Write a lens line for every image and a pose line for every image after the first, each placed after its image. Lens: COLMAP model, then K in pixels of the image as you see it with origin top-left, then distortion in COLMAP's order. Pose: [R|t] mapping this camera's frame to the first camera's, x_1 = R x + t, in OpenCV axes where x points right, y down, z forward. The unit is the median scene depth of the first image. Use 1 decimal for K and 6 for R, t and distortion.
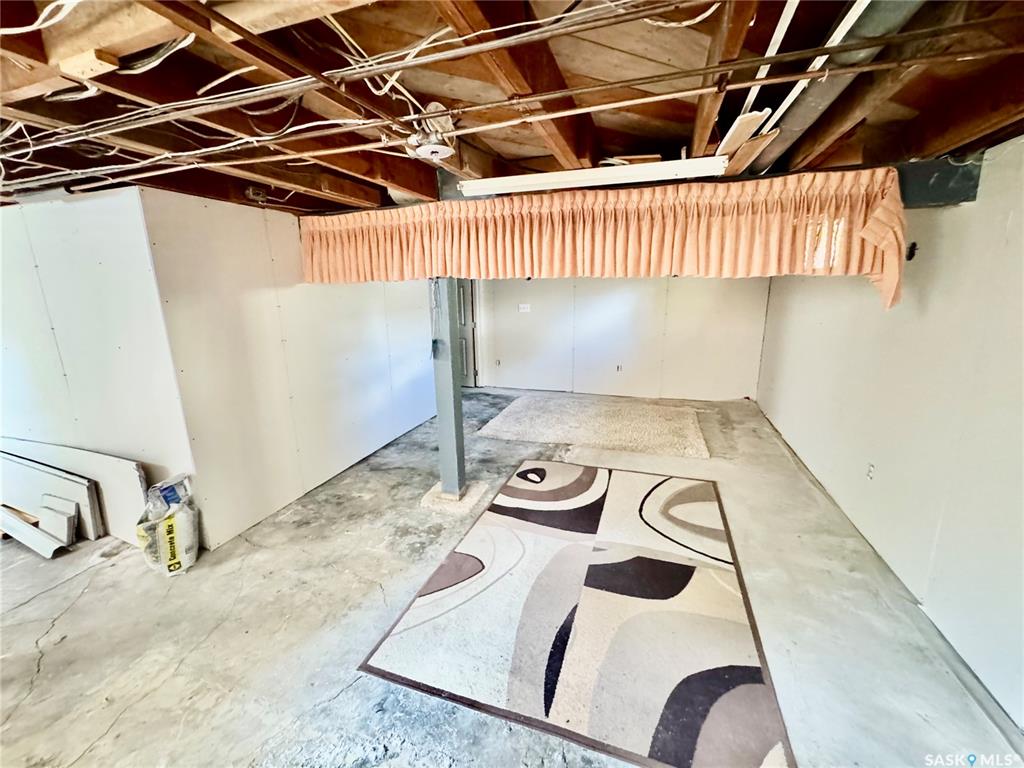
lens RADIAL K [[413.0, 0, 509.6], [0, 413.0, 383.6], [0, 0, 1]] dist [-0.004222, -0.000334]
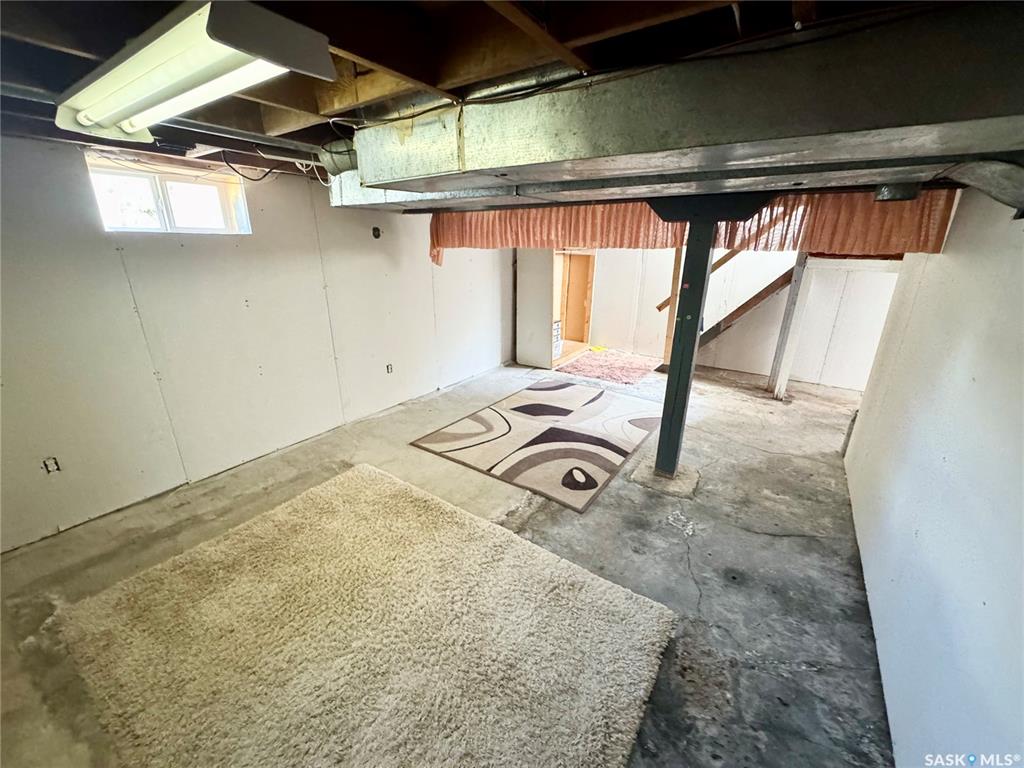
lens RADIAL K [[413.0, 0, 512.9], [0, 413.0, 385.3], [0, 0, 1]] dist [-0.004222, -0.000334]
pose [[-0.965073, -0.081312, 0.249043, -0.009944], [0.062480, 0.851748, 0.520213, -0.411820], [-0.254421, 0.517604, -0.816919, 1.671319]]
